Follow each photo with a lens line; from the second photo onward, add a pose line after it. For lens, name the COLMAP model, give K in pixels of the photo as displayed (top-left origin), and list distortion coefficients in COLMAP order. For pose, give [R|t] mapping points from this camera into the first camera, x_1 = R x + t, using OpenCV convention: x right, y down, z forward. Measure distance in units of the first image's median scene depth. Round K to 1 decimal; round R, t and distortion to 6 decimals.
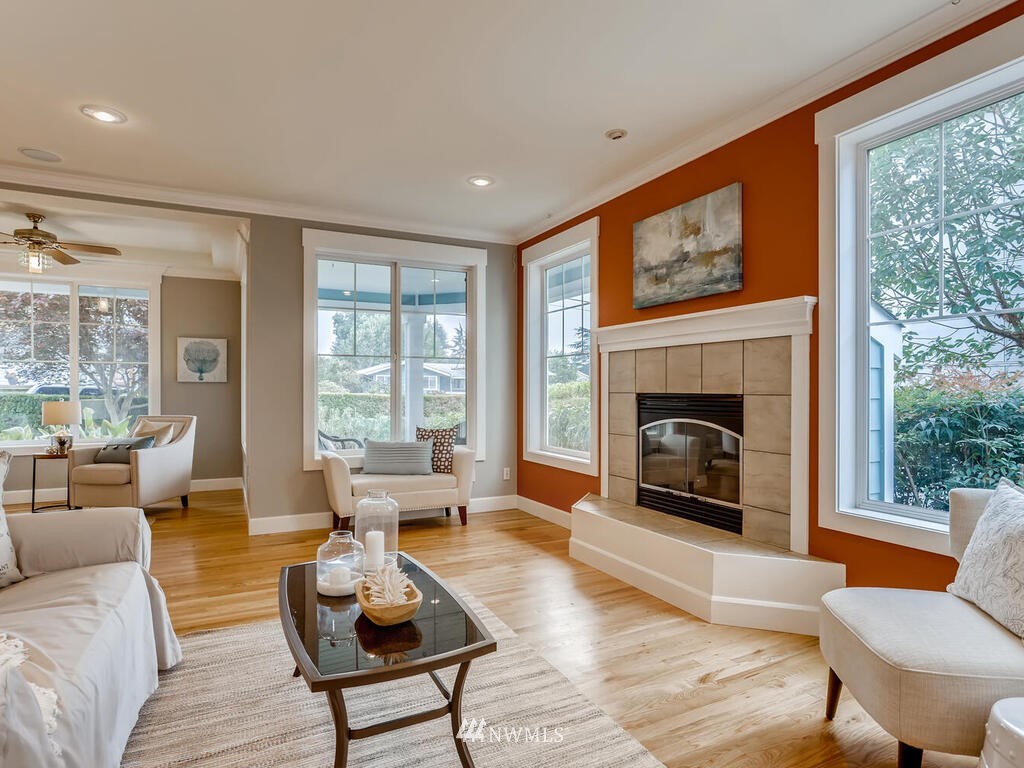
lens RADIAL K [[565.9, 0, 511.8], [0, 565.9, 392.3], [0, 0, 1]] dist [-0.037012, 0.025170]
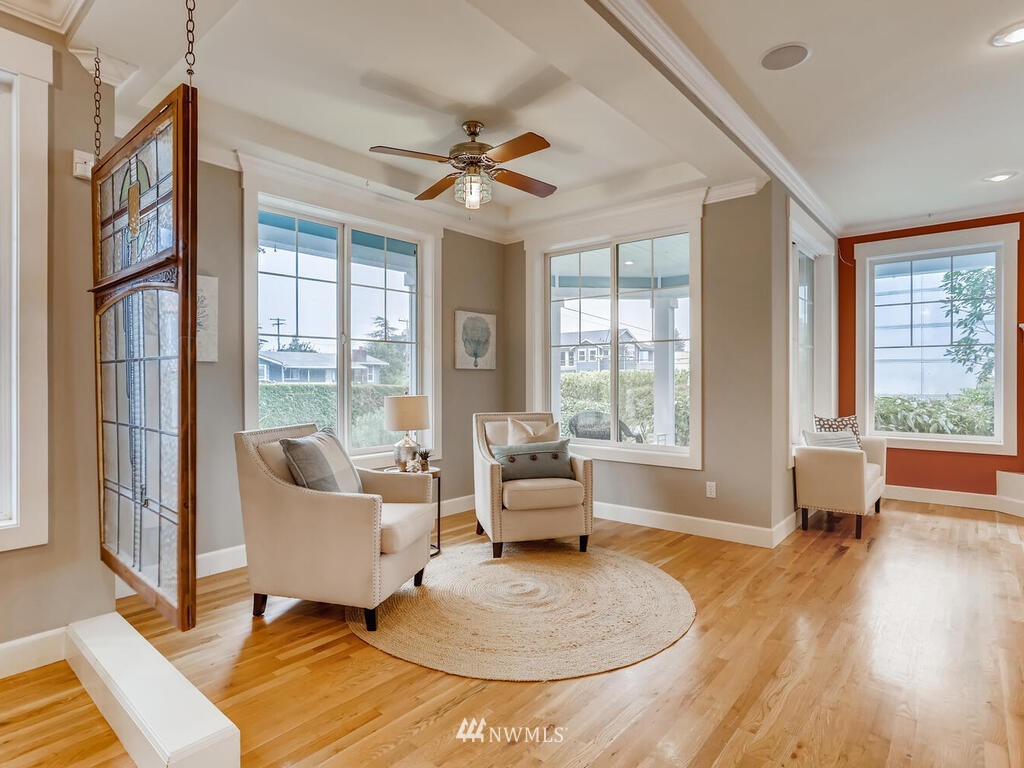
lens RADIAL K [[565.9, 0, 511.8], [0, 565.9, 392.3], [0, 0, 1]] dist [-0.037012, 0.025170]
pose [[0.923066, -0.010594, 0.384497, -1.375057], [0.003992, 0.999831, 0.017964, -0.000069], [-0.384622, -0.015047, 0.922952, 0.433499]]
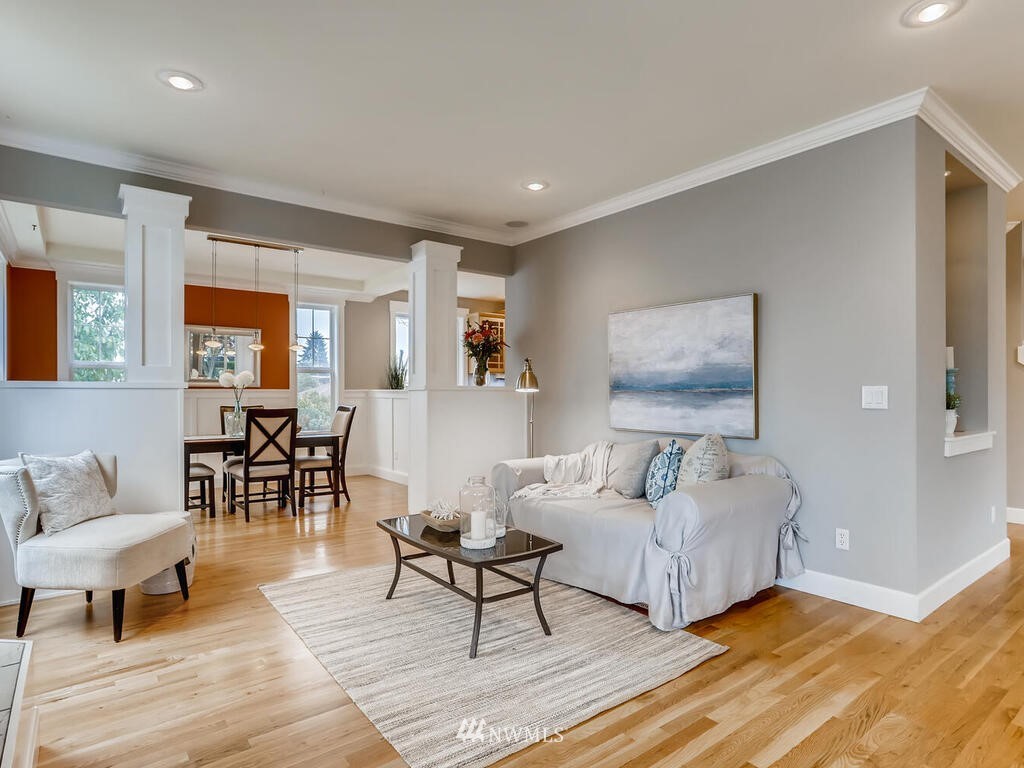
lens RADIAL K [[565.9, 0, 511.8], [0, 565.9, 392.3], [0, 0, 1]] dist [-0.037012, 0.025170]
pose [[-0.981622, -0.002339, -0.190819, -0.050195], [-0.002485, 0.999997, 0.000528, -0.004214], [0.190817, 0.000993, -0.981625, 1.349235]]
